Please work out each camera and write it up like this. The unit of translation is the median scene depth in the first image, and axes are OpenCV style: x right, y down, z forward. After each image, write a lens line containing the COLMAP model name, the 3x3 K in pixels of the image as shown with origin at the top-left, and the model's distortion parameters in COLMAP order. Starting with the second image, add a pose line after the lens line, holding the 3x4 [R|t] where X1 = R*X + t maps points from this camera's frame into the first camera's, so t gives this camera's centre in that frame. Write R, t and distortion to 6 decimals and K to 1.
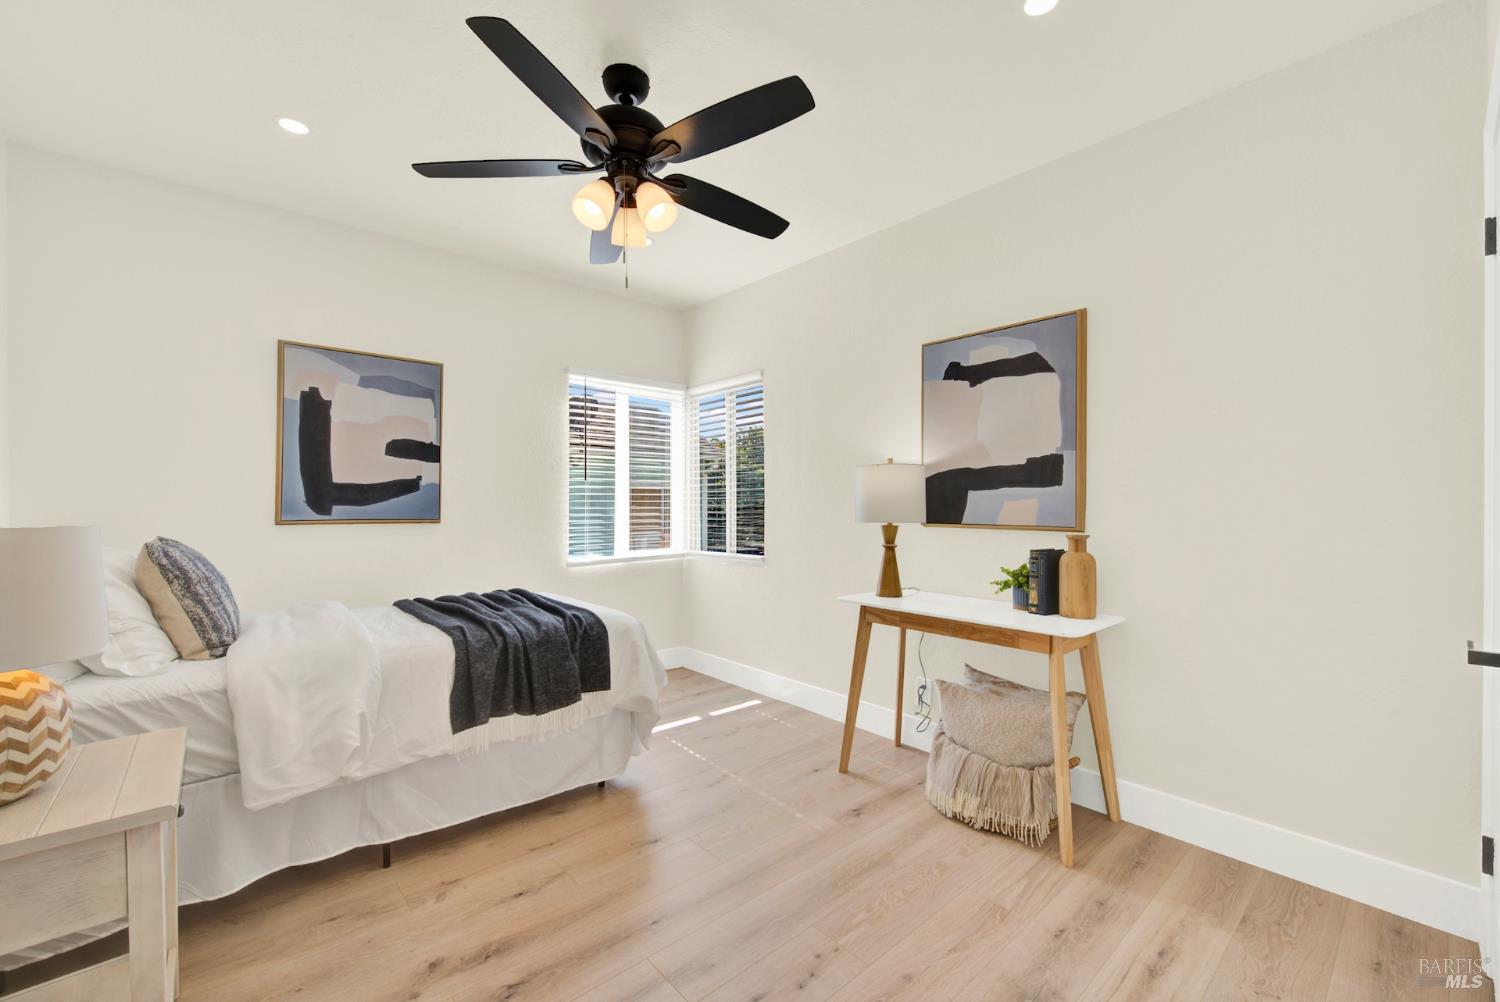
lens RADIAL K [[599.9, 0, 754.6], [0, 599.9, 502.2], [0, 0, 1]] dist [0.003256, -0.003227]
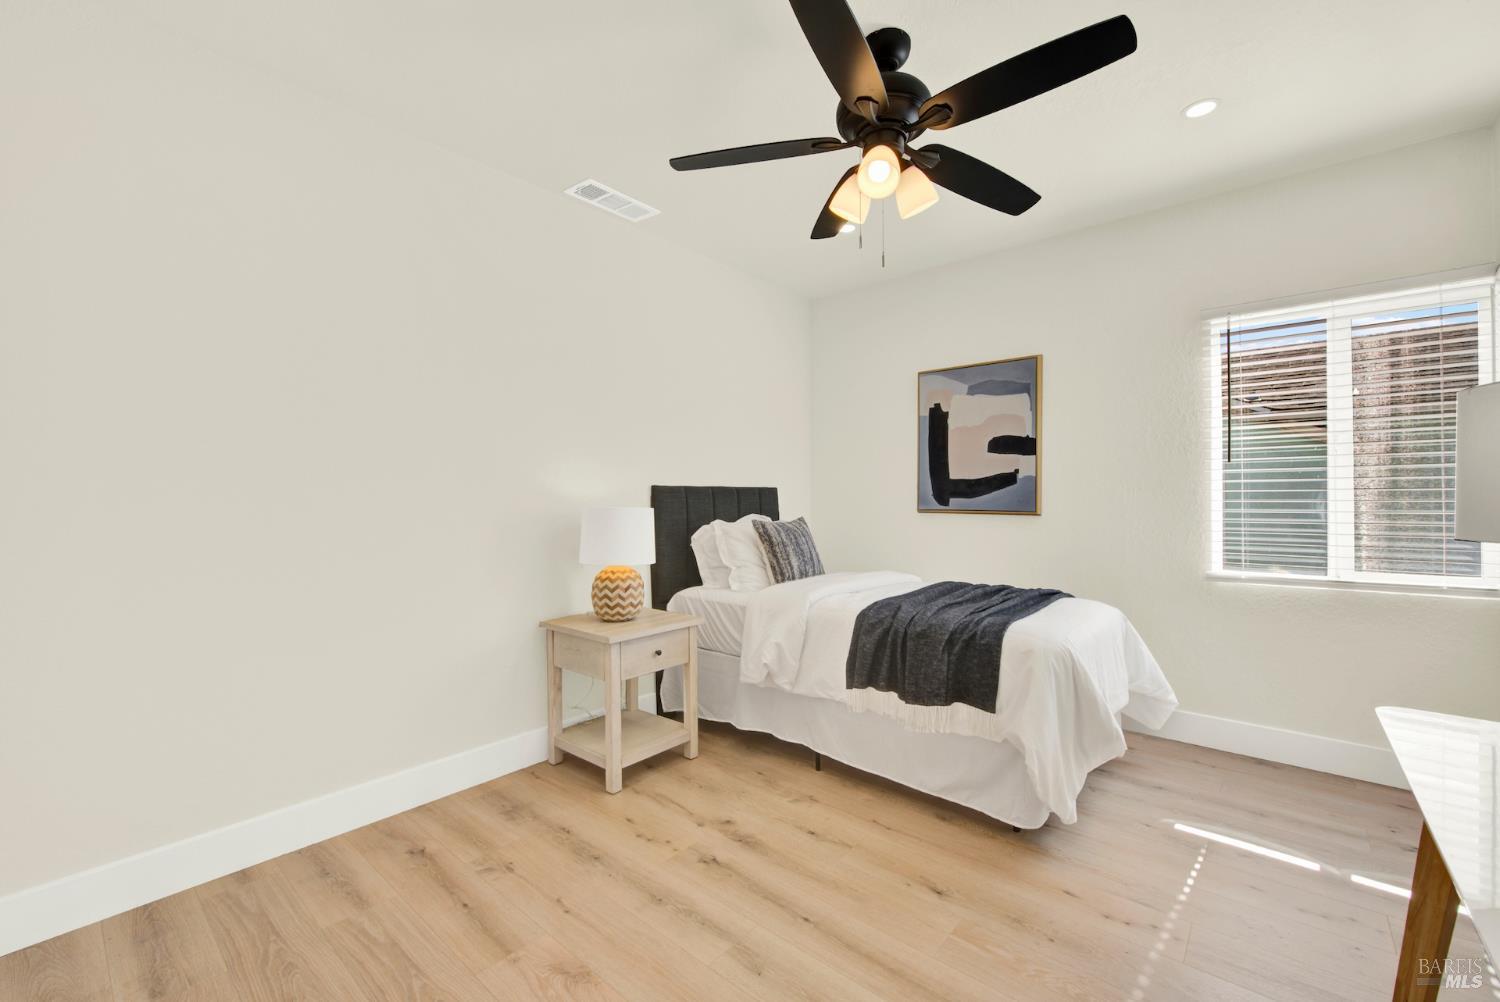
lens RADIAL K [[621.0, 0, 761.3], [0, 621.0, 489.9], [0, 0, 1]] dist [0.001800, -0.000399]
pose [[0.142868, -0.013824, -0.989645, 0.509908], [0.007143, 0.999891, -0.012936, 0.002782], [0.989716, -0.005221, 0.142951, 0.471789]]
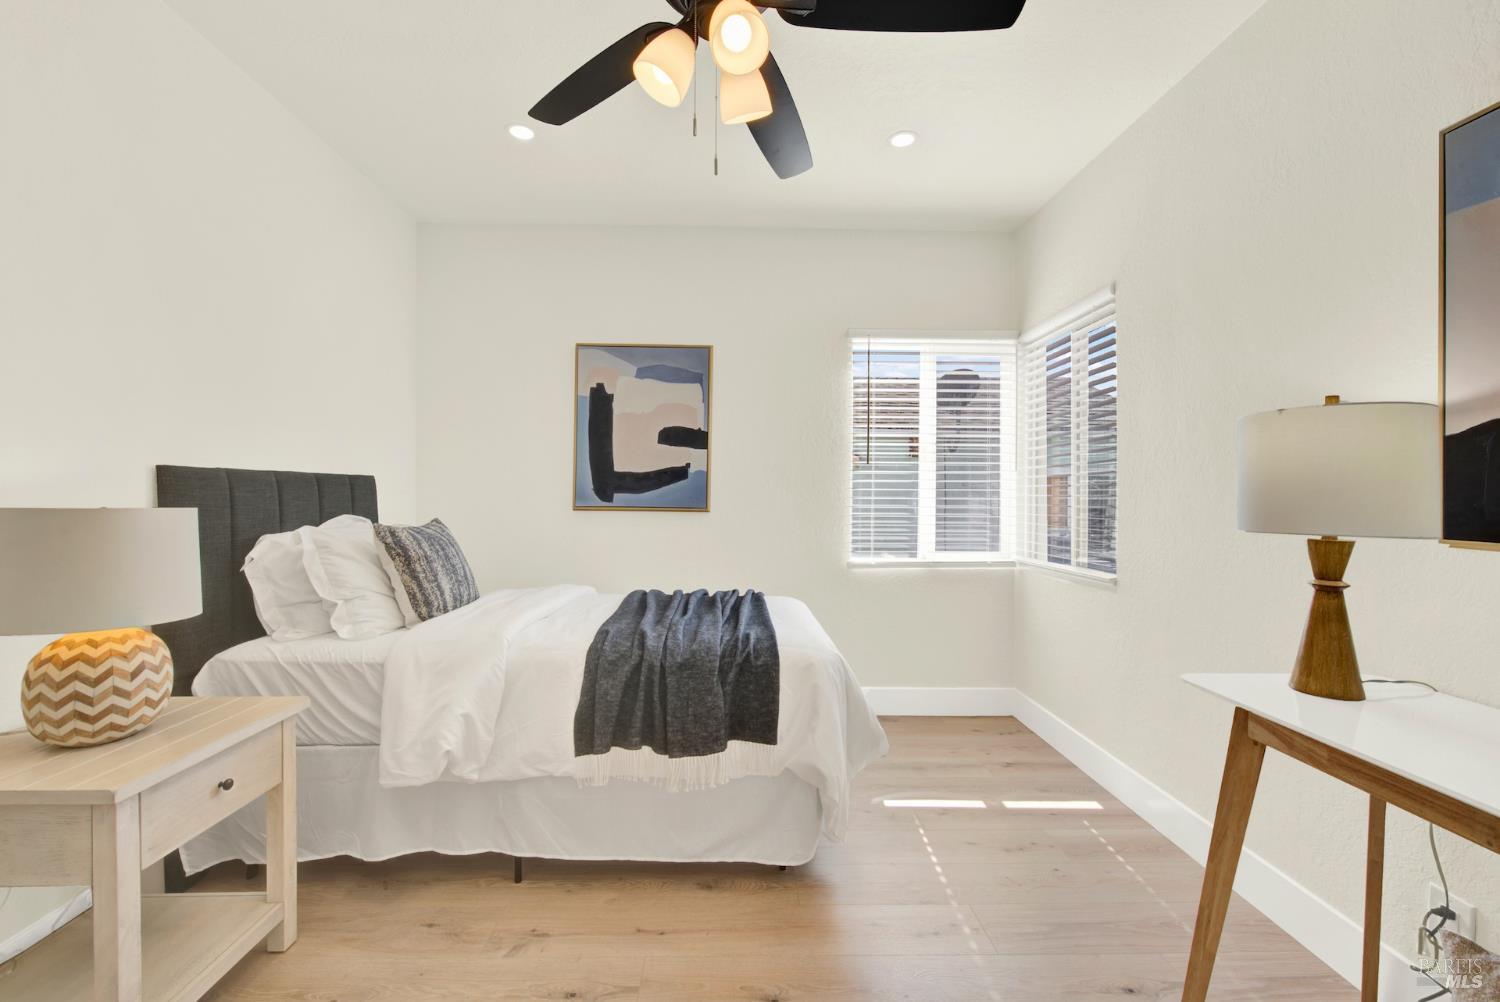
lens RADIAL K [[614.5, 0, 750.4], [0, 614.5, 489.4], [0, 0, 1]] dist [0.004096, -0.003822]
pose [[0.764689, 0.000186, -0.644400, 0.189598], [-0.003411, 0.999987, -0.003759, 0.002407], [0.644391, 0.005072, 0.764679, 0.346405]]
